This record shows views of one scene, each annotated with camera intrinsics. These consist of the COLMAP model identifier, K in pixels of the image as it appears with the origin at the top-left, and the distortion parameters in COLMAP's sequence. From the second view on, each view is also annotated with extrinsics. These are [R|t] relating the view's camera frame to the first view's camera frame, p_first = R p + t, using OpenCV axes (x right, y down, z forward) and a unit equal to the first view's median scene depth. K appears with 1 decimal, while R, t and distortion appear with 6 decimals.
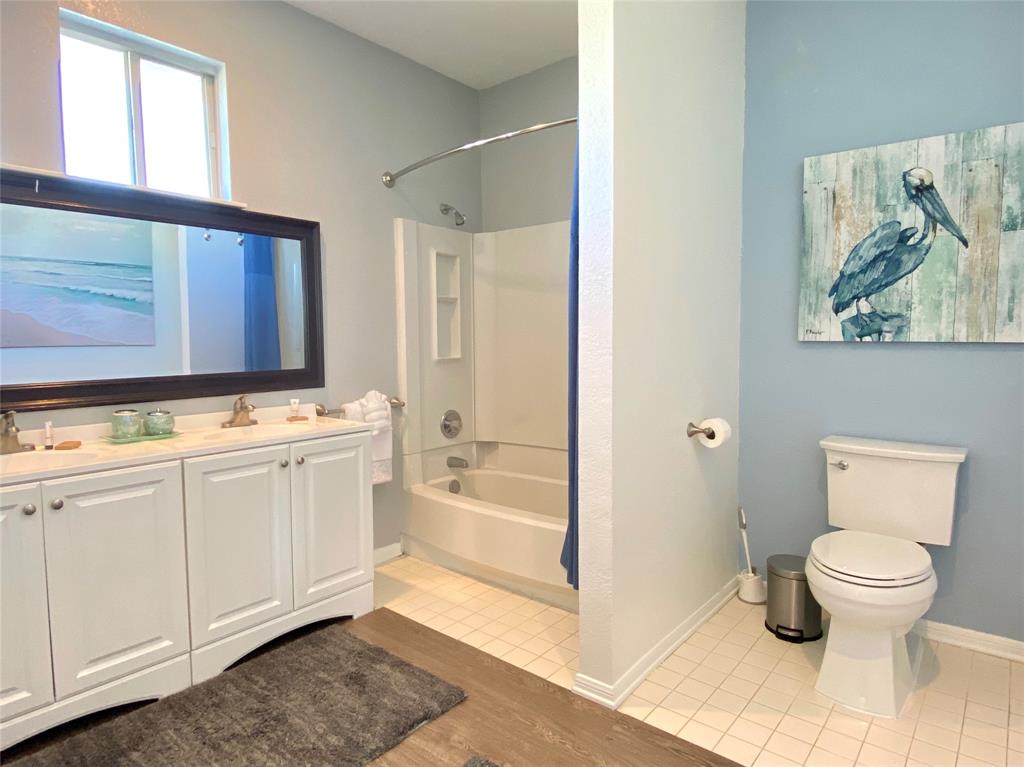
lens RADIAL K [[587.6, 0, 512.7], [0, 587.6, 378.6], [0, 0, 1]] dist [0.017029, -0.025084]
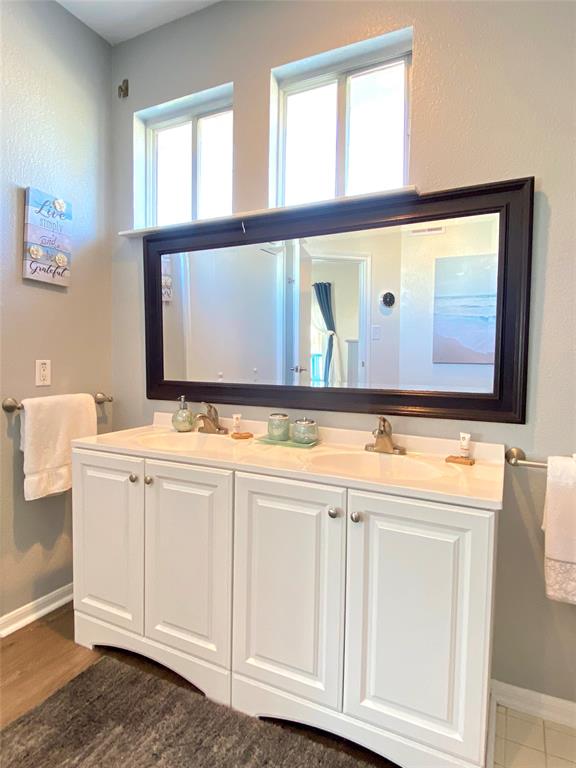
lens RADIAL K [[440.7, 0, 288.0], [0, 440.7, 384.0], [0, 0, 1]] dist [0.017029, -0.025084]
pose [[0.236389, 0.063244, -0.969598, 0.133883], [-0.087156, 0.995237, 0.043667, -0.038700], [0.967742, 0.074184, 0.240775, 0.826159]]
